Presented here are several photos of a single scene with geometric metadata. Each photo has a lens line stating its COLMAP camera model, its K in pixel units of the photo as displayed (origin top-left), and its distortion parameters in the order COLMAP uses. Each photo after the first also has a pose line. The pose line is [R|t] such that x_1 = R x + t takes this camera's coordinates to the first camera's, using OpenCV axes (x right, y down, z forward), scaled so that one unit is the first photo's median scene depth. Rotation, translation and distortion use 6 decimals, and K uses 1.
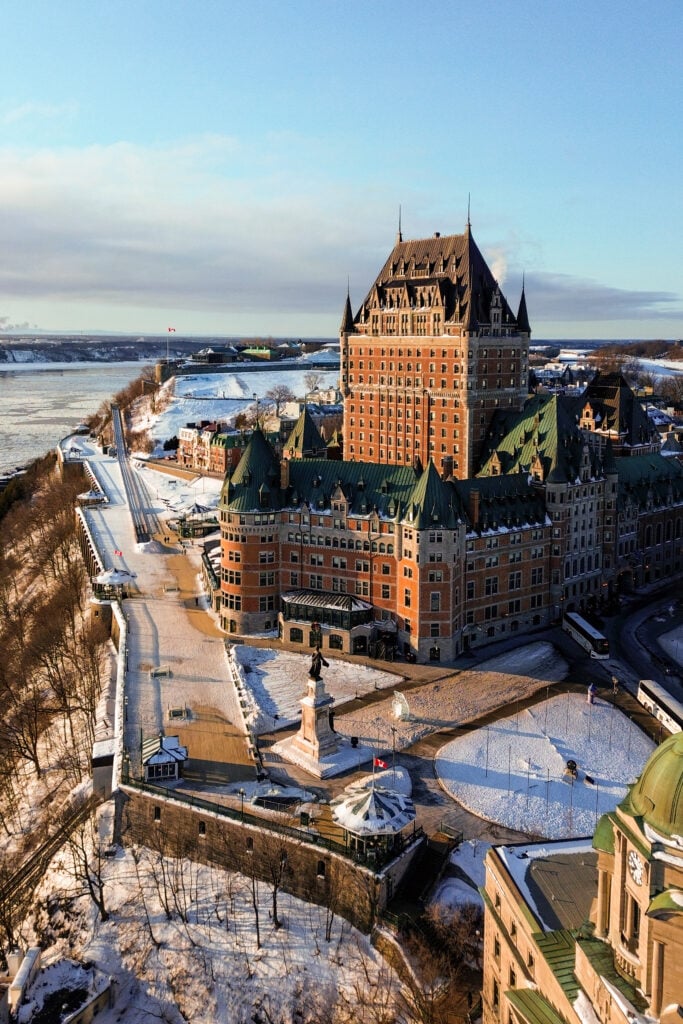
lens RADIAL K [[851.3, 0, 341.5], [0, 851.3, 512.0], [0, 0, 1]] dist [0.108005, -0.155487]
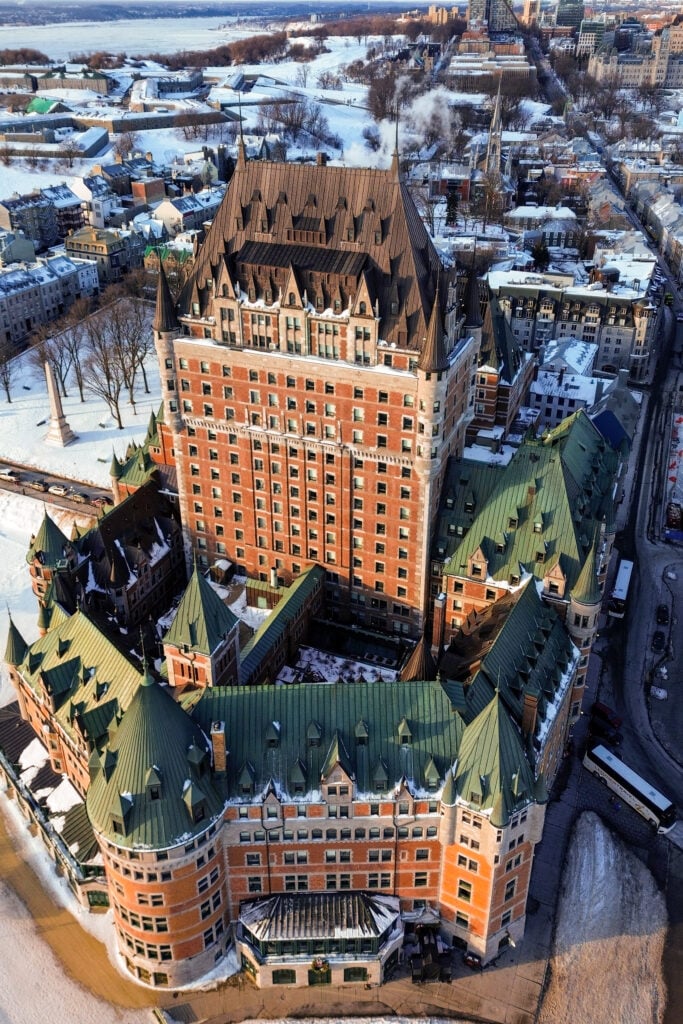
lens RADIAL K [[851.3, 0, 341.5], [0, 851.3, 512.0], [0, 0, 1]] dist [0.108005, -0.155487]
pose [[0.895031, -0.233903, 0.379749, -0.154531], [0.085835, 0.925866, 0.367974, -0.342812], [-0.437667, -0.296752, 0.848755, 0.501000]]
